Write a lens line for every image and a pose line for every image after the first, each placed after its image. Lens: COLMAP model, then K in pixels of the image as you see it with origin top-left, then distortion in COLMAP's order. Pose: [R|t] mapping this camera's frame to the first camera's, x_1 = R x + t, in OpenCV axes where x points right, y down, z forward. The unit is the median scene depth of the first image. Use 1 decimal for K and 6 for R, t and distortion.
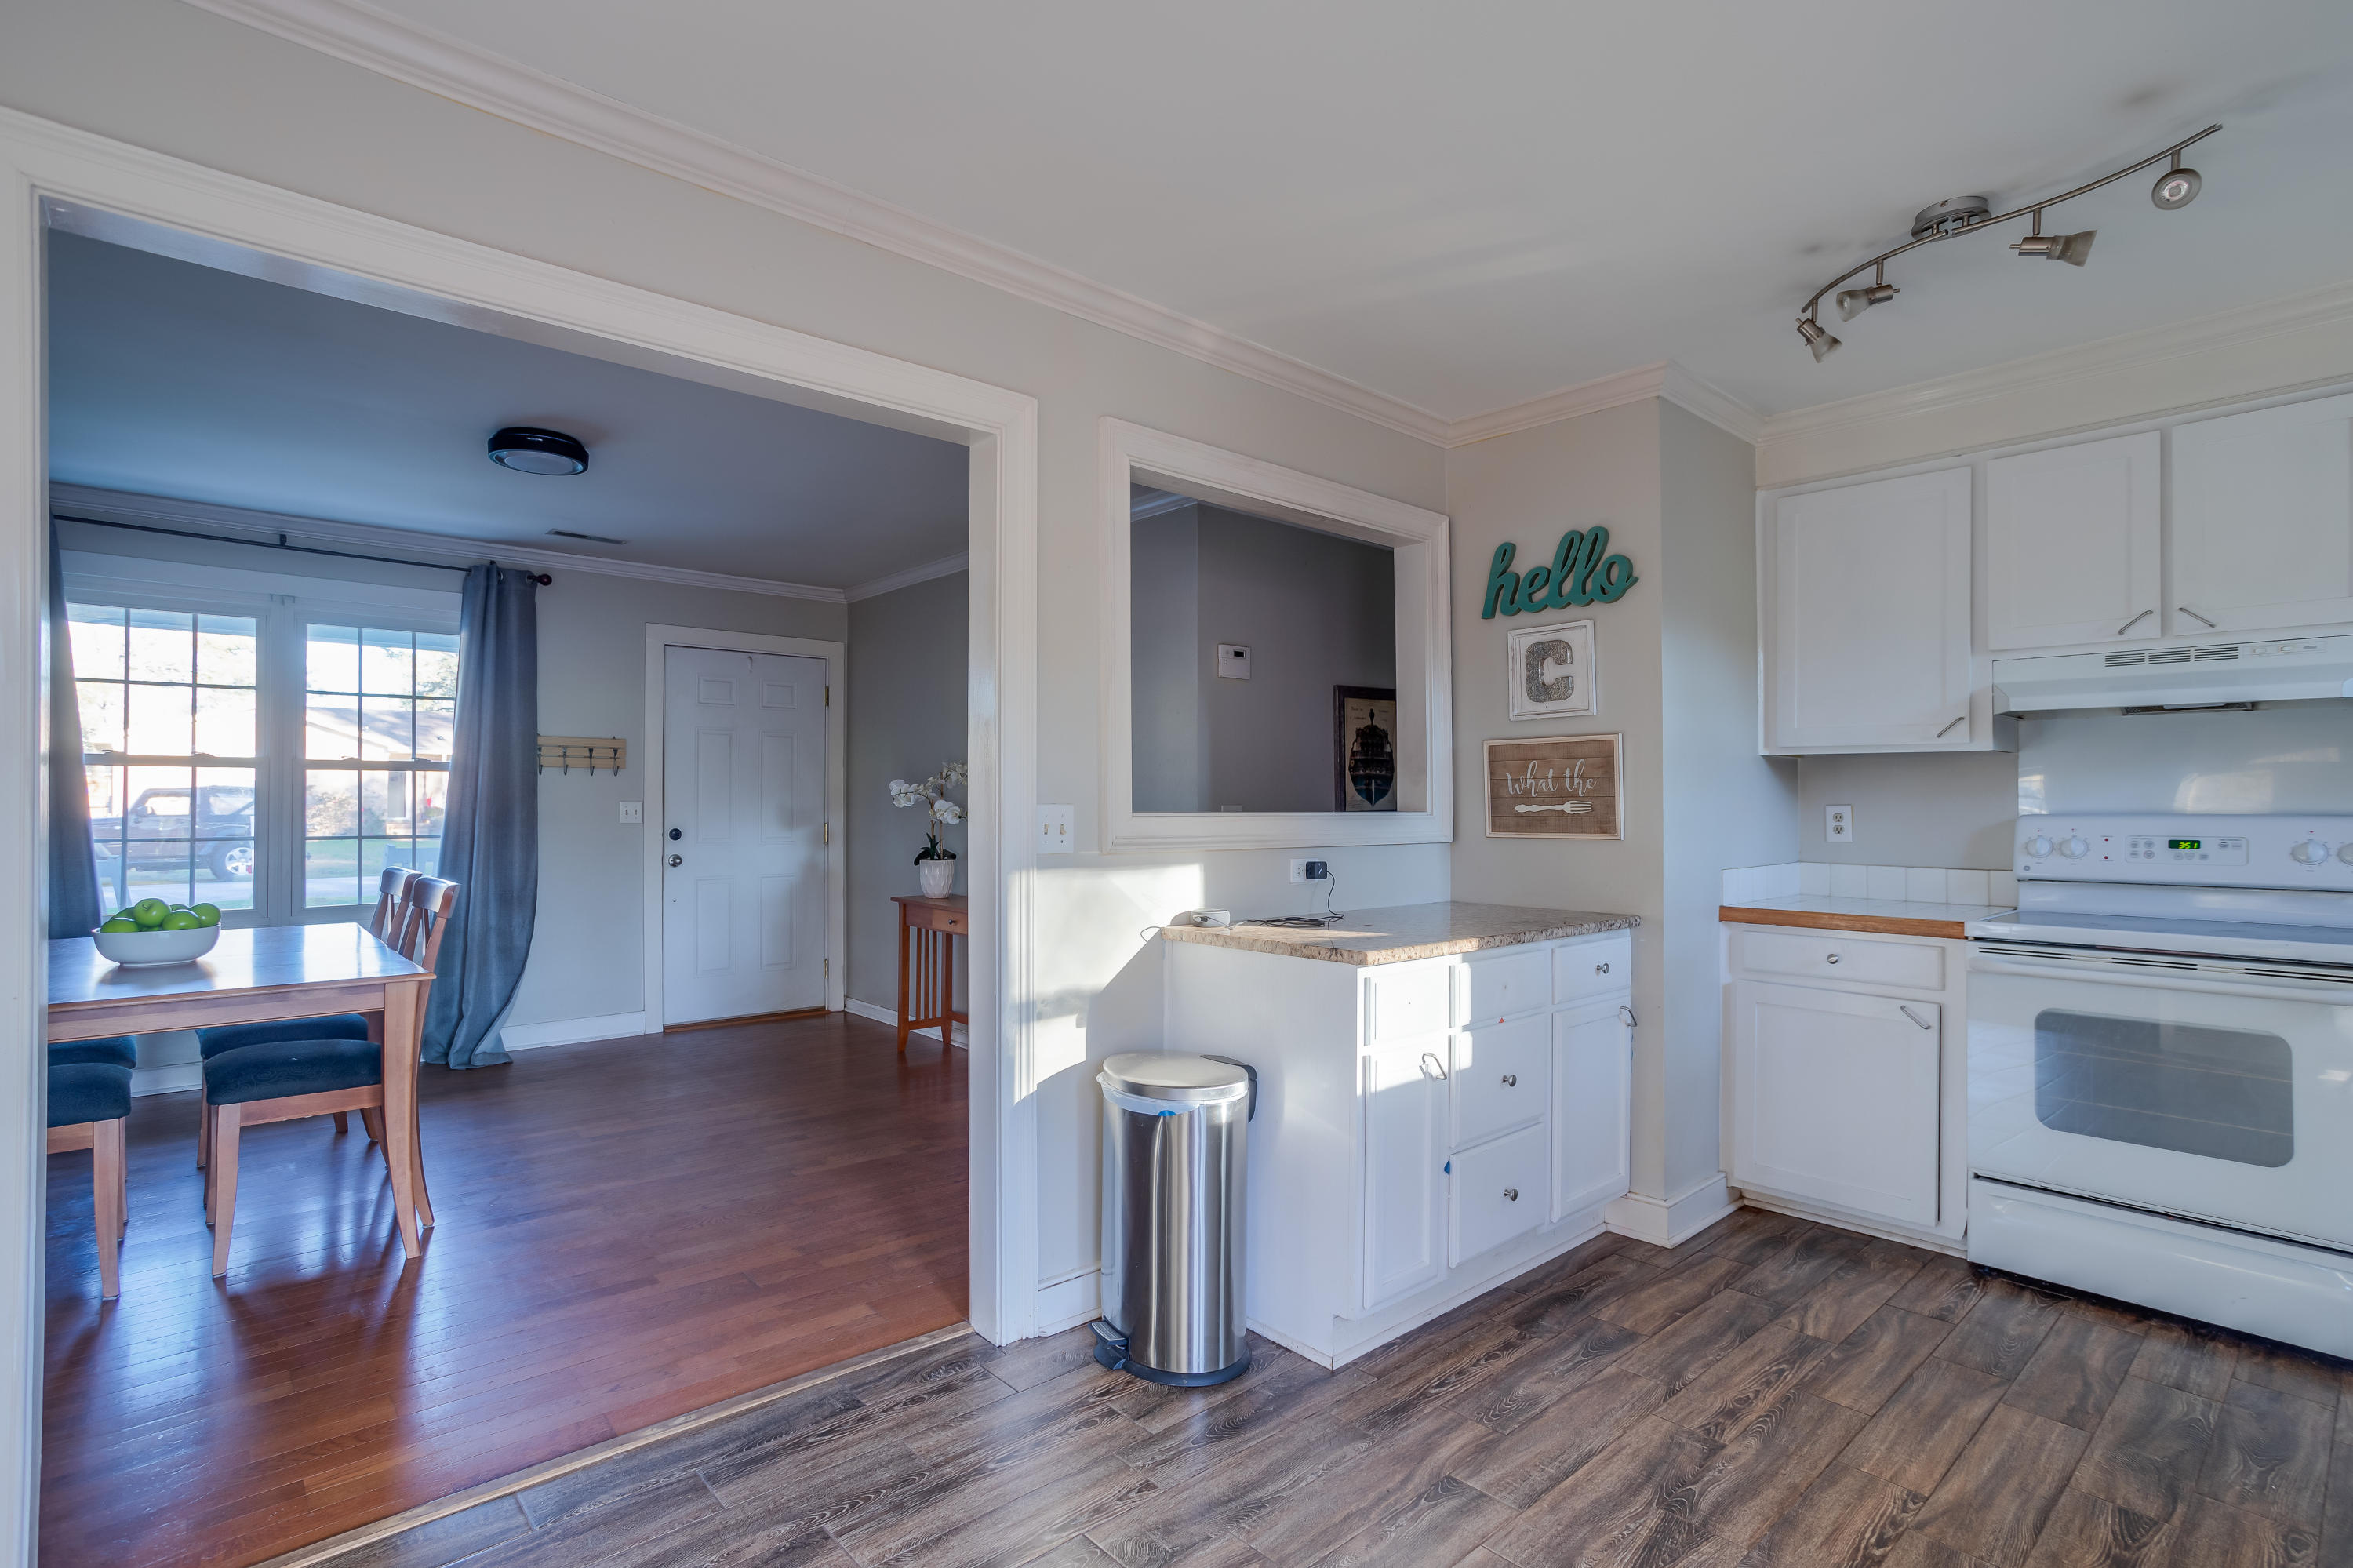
lens RADIAL K [[1138.5, 0, 1176.6], [0, 1138.5, 788.5], [0, 0, 1]] dist [-0.033499, 0.014644]
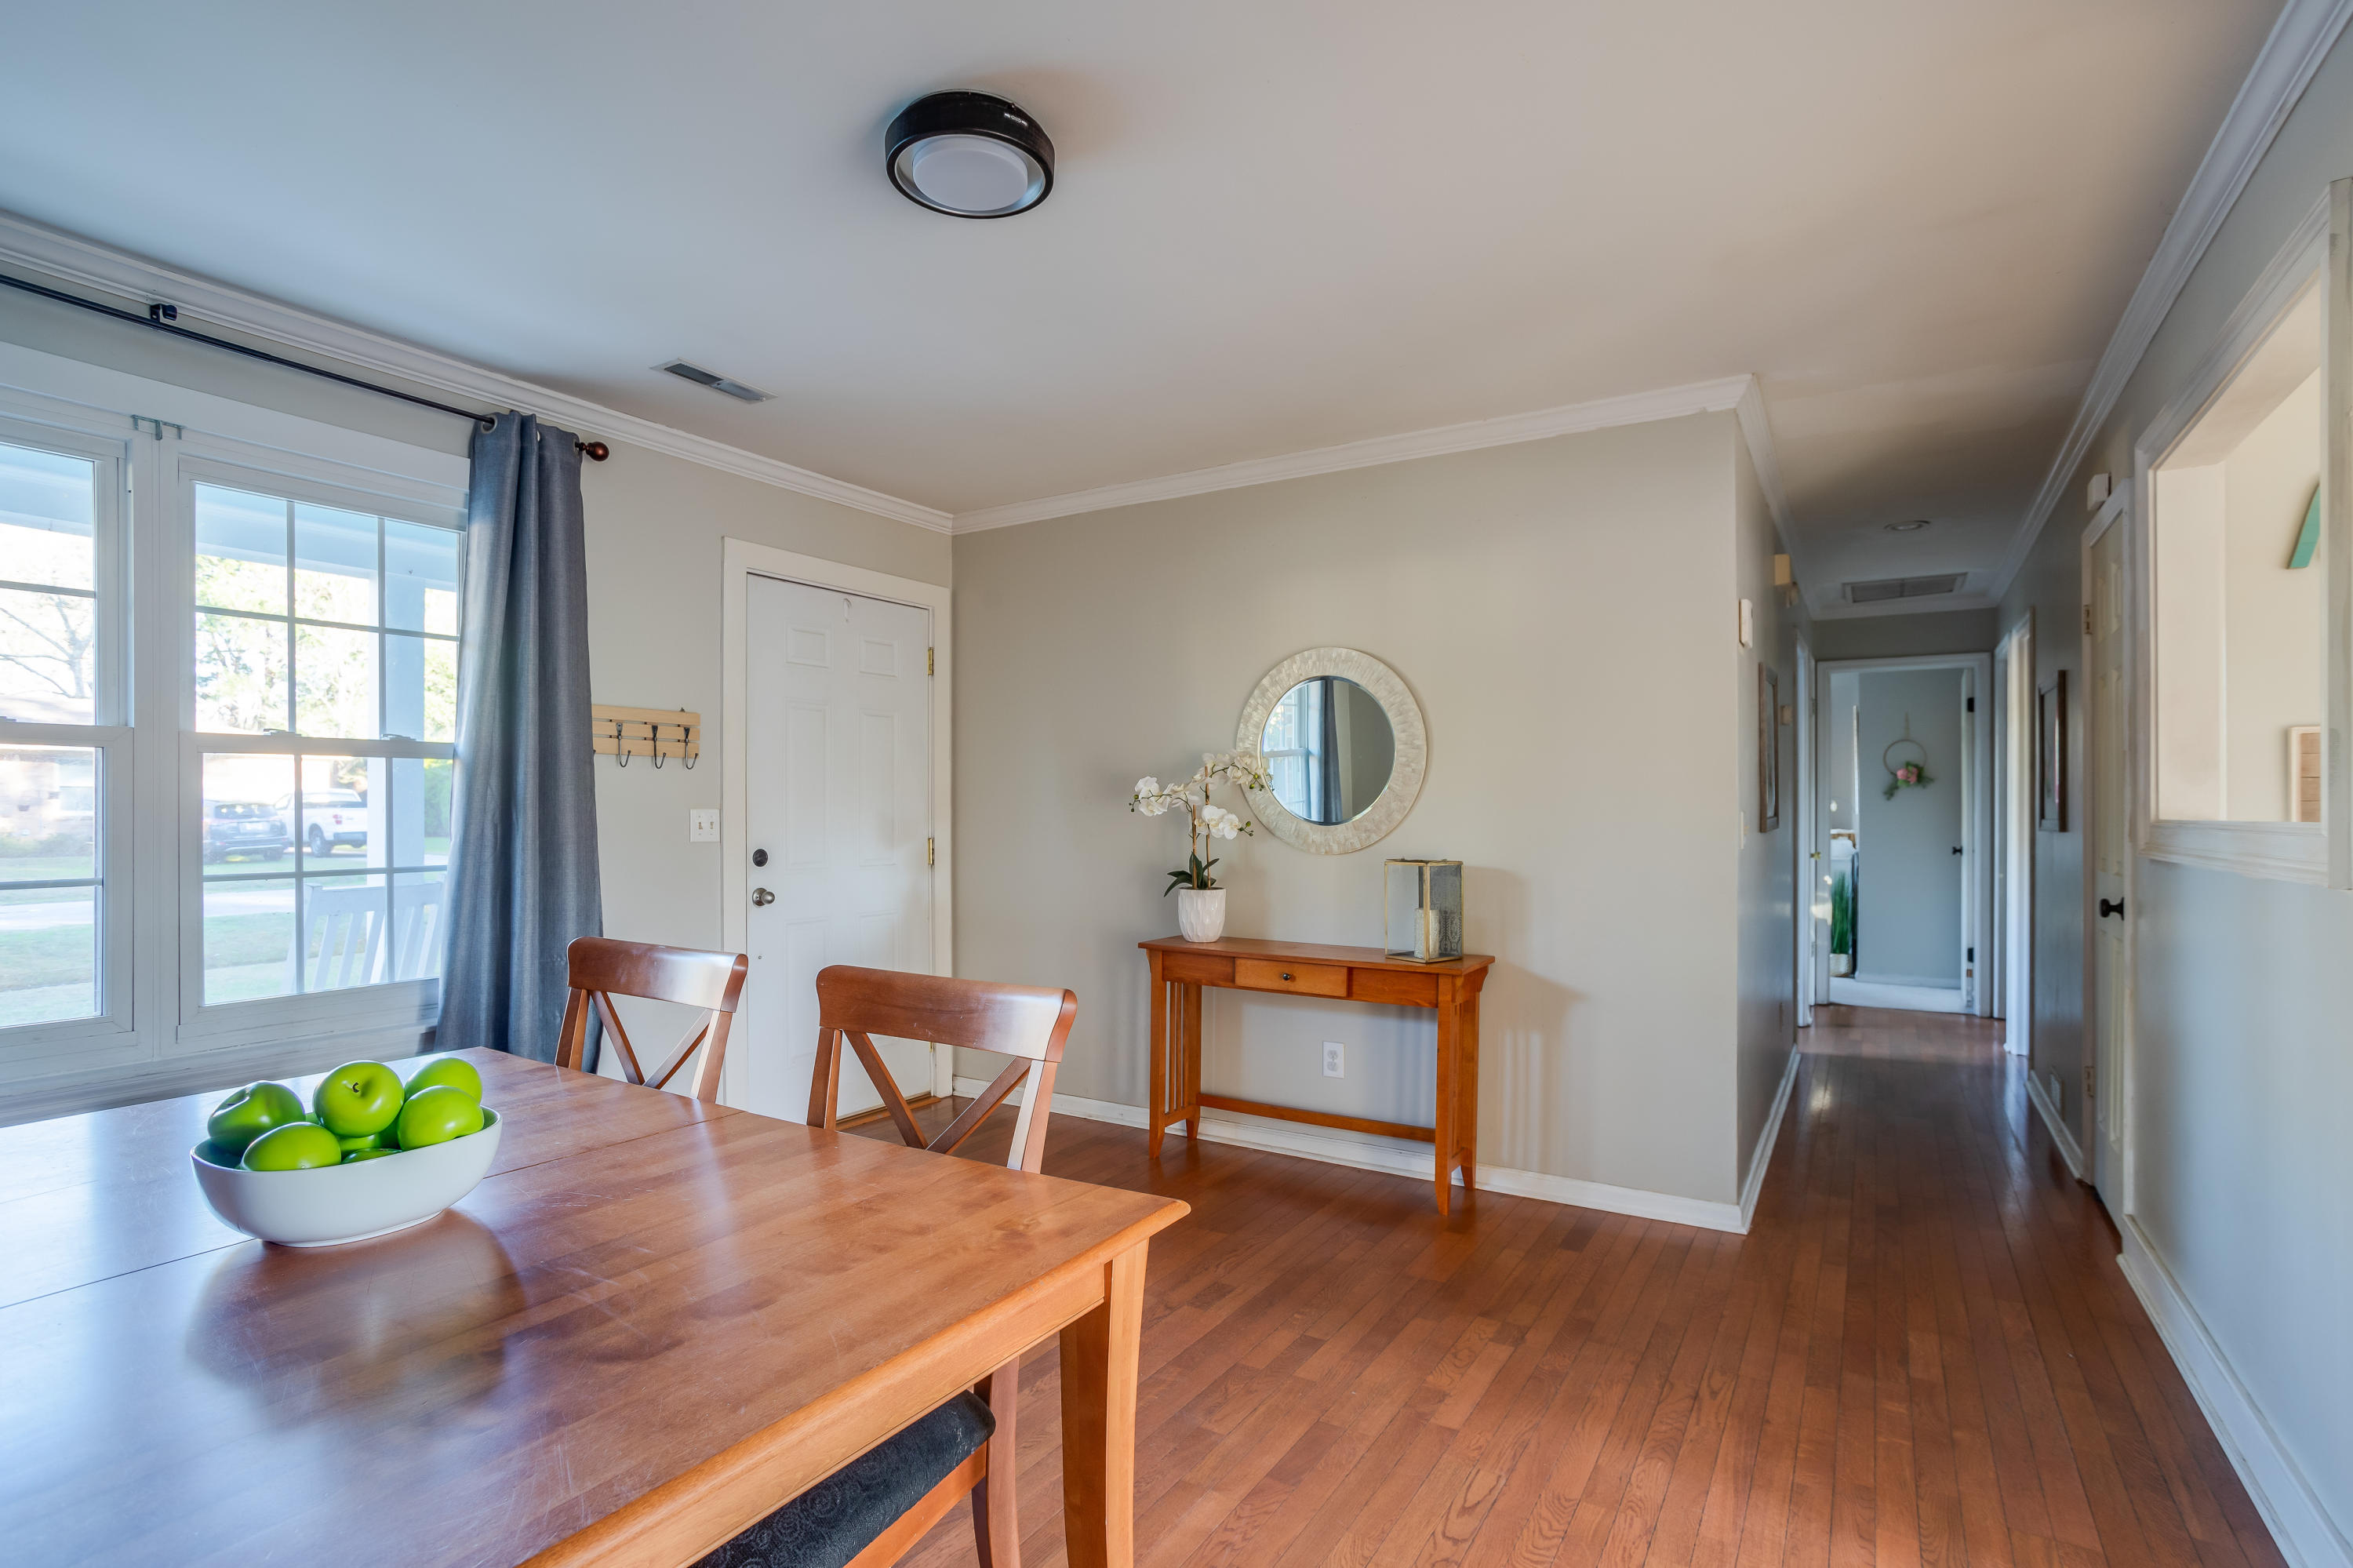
lens RADIAL K [[1138.5, 0, 1182.1], [0, 1138.5, 797.4], [0, 0, 1]] dist [-0.033499, 0.014644]
pose [[0.956242, -0.000302, 0.292575, -0.702484], [-0.001490, 0.999981, 0.005901, 0.001295], [-0.292572, -0.006079, 0.956224, 0.506178]]
